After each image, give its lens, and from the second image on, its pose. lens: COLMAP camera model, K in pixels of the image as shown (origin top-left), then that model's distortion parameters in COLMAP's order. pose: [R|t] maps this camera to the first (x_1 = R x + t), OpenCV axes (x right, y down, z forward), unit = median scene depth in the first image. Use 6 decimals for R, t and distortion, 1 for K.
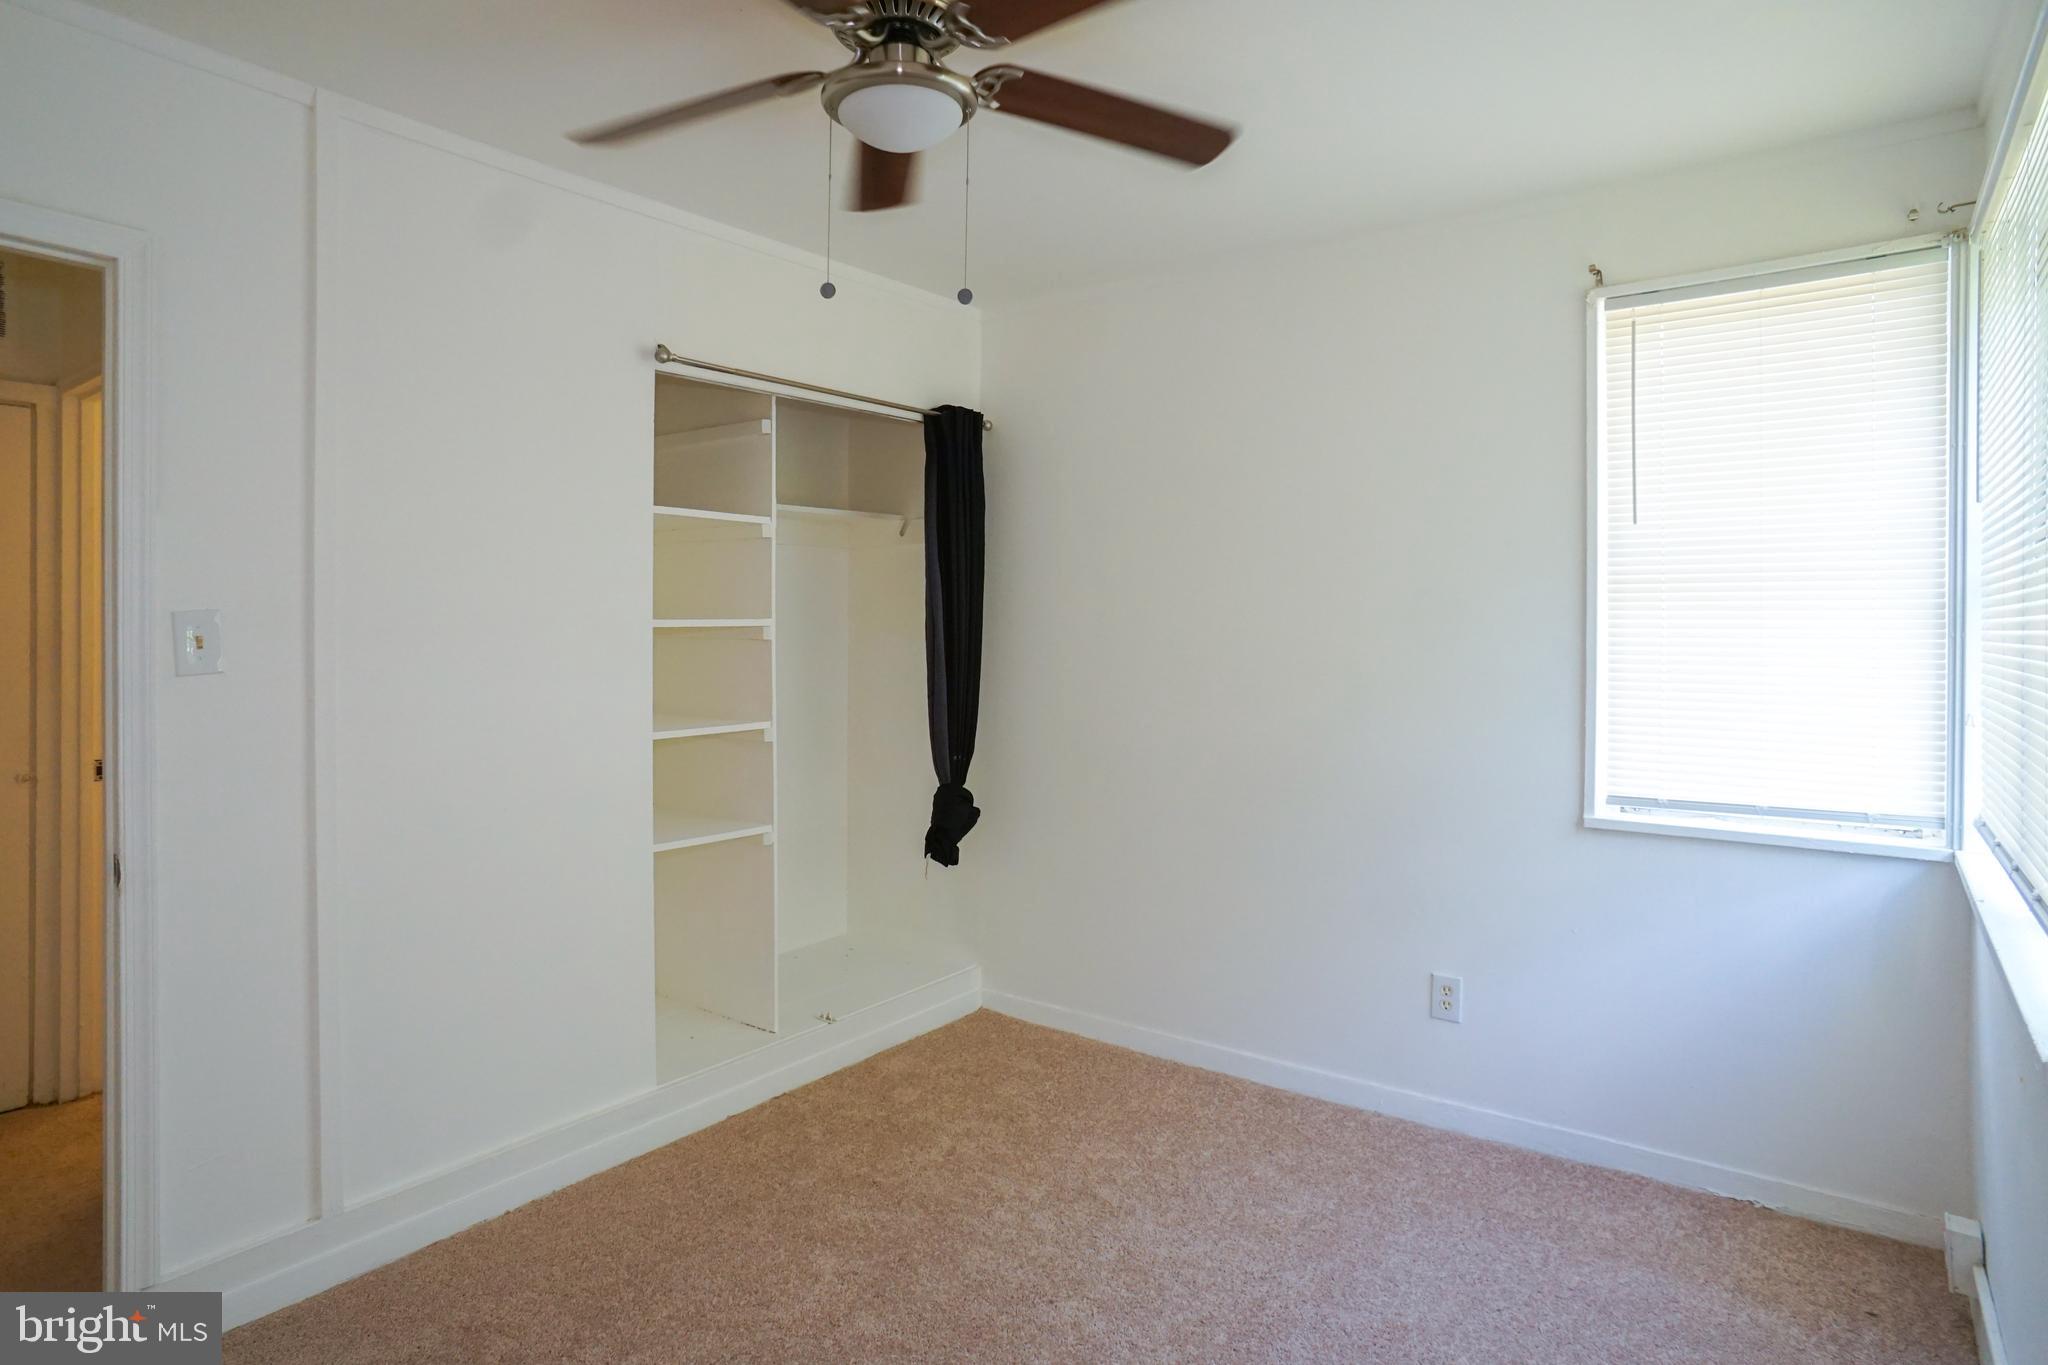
lens RADIAL K [[1132.8, 0, 1017.7], [0, 1132.8, 632.3], [0, 0, 1]] dist [0.000975, 0.000235]
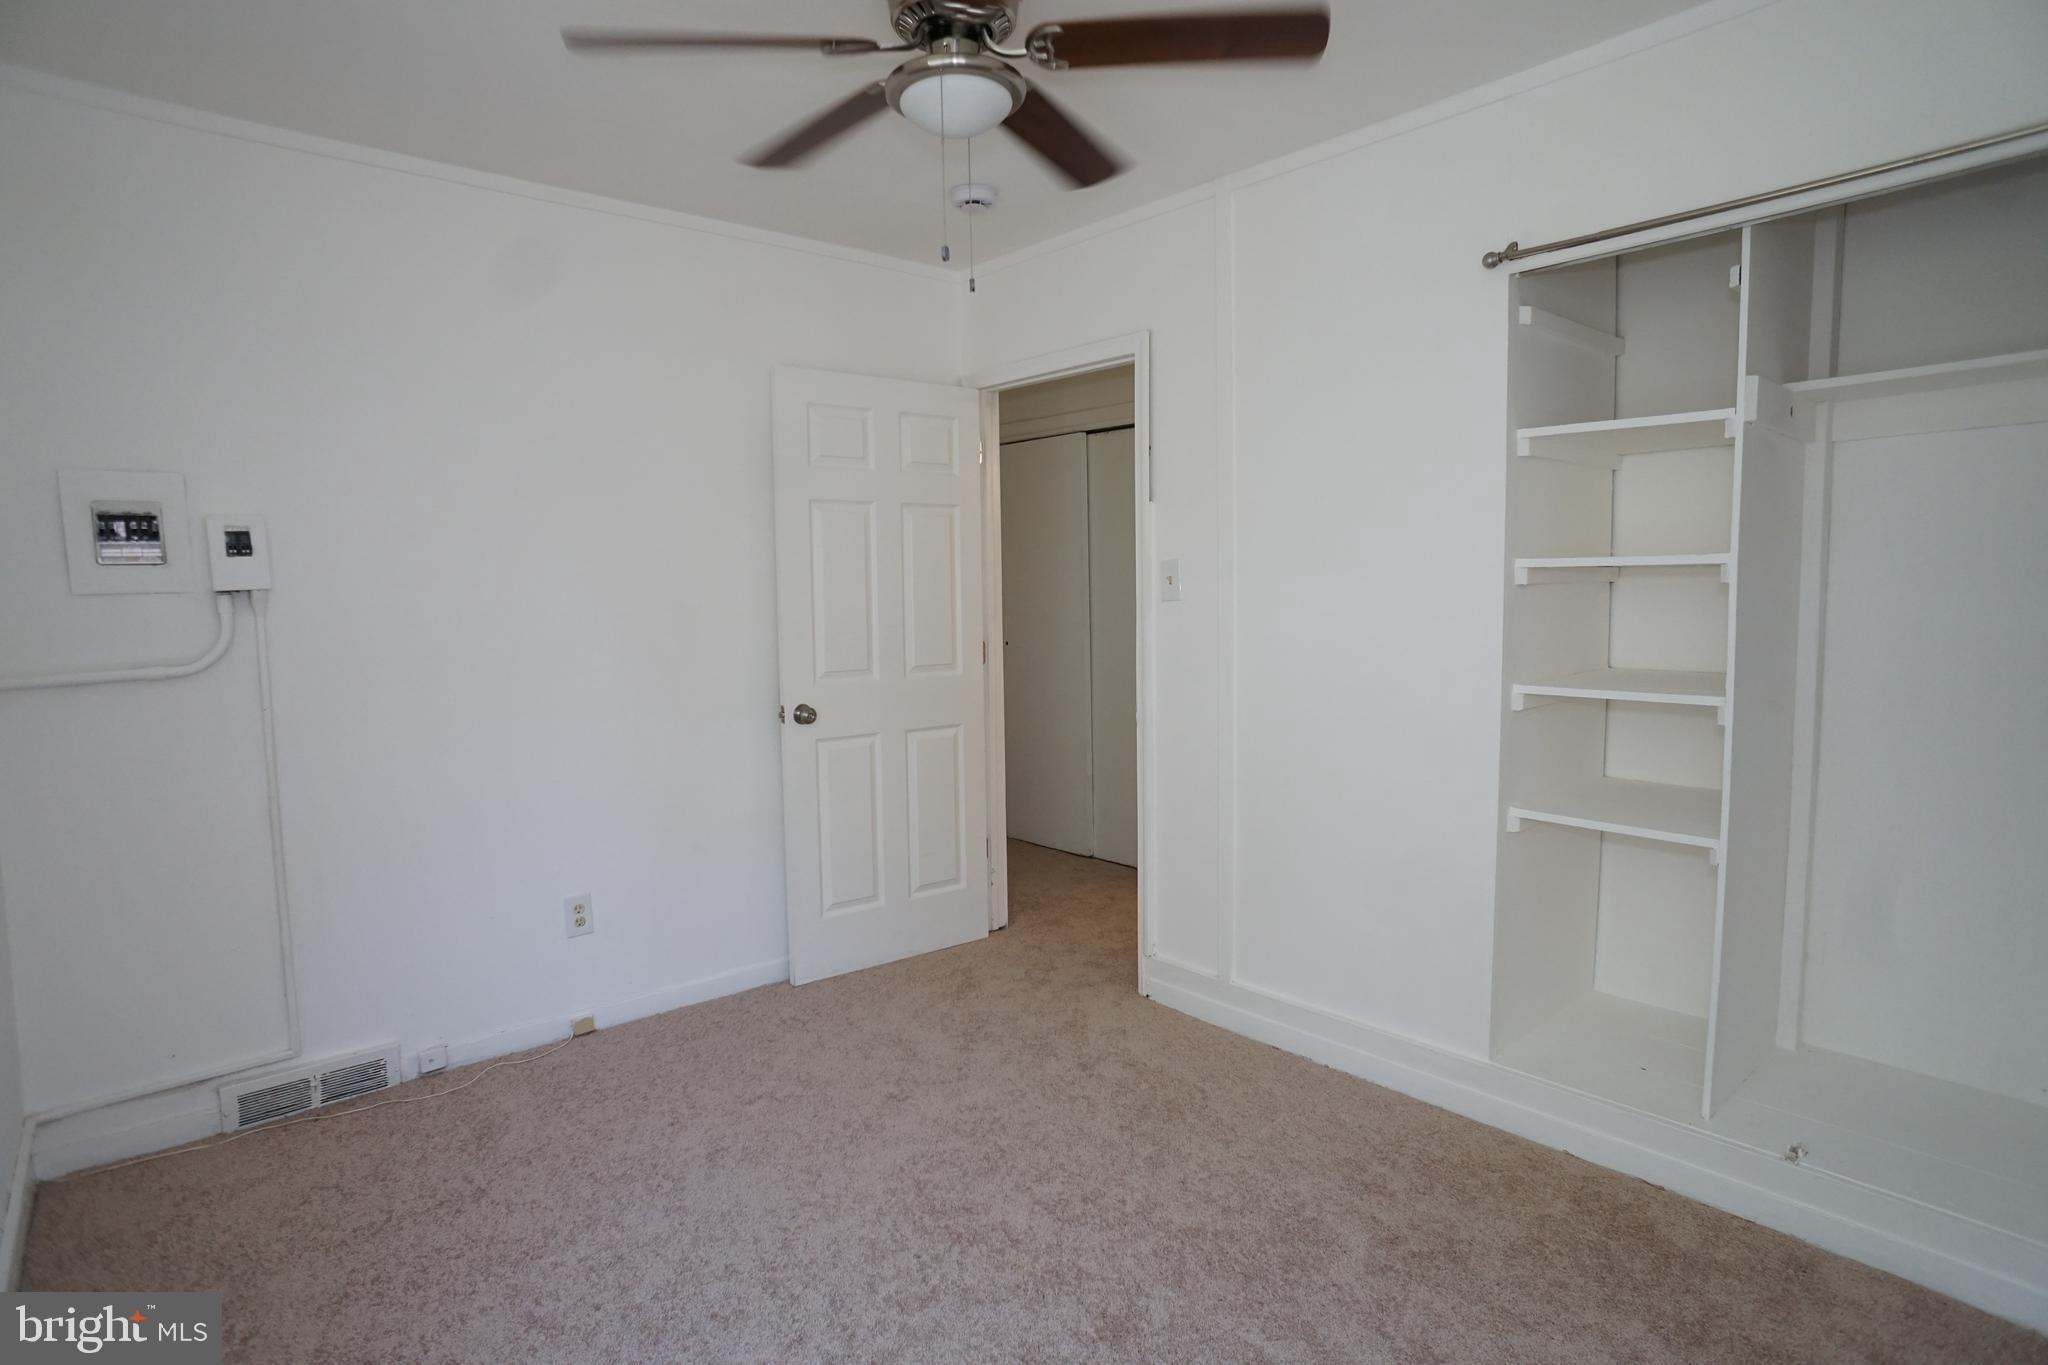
lens RADIAL K [[1077.9, 0, 1033.3], [0, 1077.9, 674.8], [0, 0, 1]] dist [-0.081542, 0.050364]
pose [[-0.215144, 0.083968, -0.972966, 0.586788], [0.010504, 0.996438, 0.083671, 0.004840], [0.976526, 0.007781, -0.215259, 0.823571]]
